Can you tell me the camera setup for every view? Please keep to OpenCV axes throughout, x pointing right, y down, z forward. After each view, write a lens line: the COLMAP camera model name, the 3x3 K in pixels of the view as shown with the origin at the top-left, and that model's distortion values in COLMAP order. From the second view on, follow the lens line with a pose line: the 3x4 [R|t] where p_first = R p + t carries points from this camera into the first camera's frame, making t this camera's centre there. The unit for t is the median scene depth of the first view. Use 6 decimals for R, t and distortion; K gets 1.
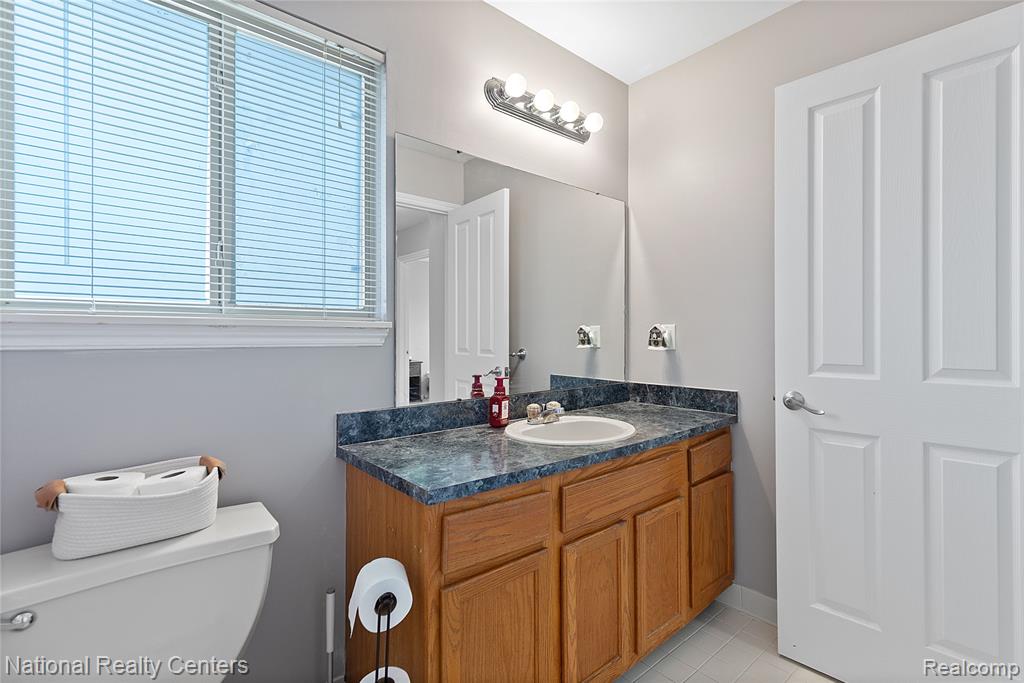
lens RADIAL K [[470.4, 0, 512.3], [0, 470.4, 339.5], [0, 0, 1]] dist [-0.004067, -0.000311]
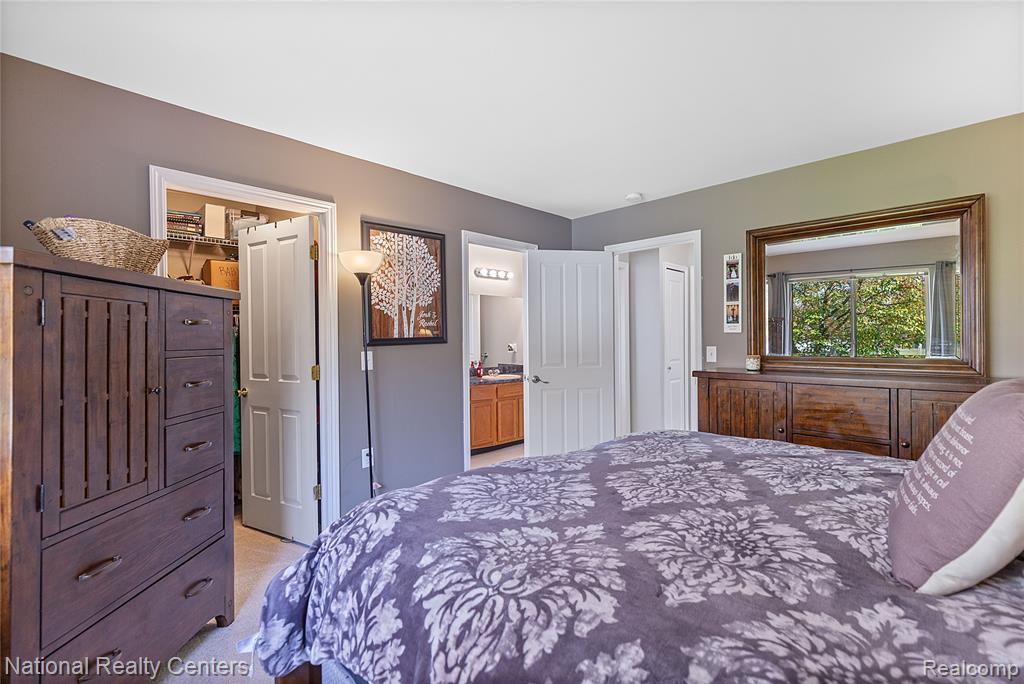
lens RADIAL K [[470.4, 0, 511.4], [0, 470.4, 341.4], [0, 0, 1]] dist [-0.004067, -0.000311]
pose [[0.996840, -0.010017, 0.078797, -0.063459], [0.009955, 0.999950, 0.001177, -0.063492], [-0.078805, -0.000389, 0.996890, -2.204579]]
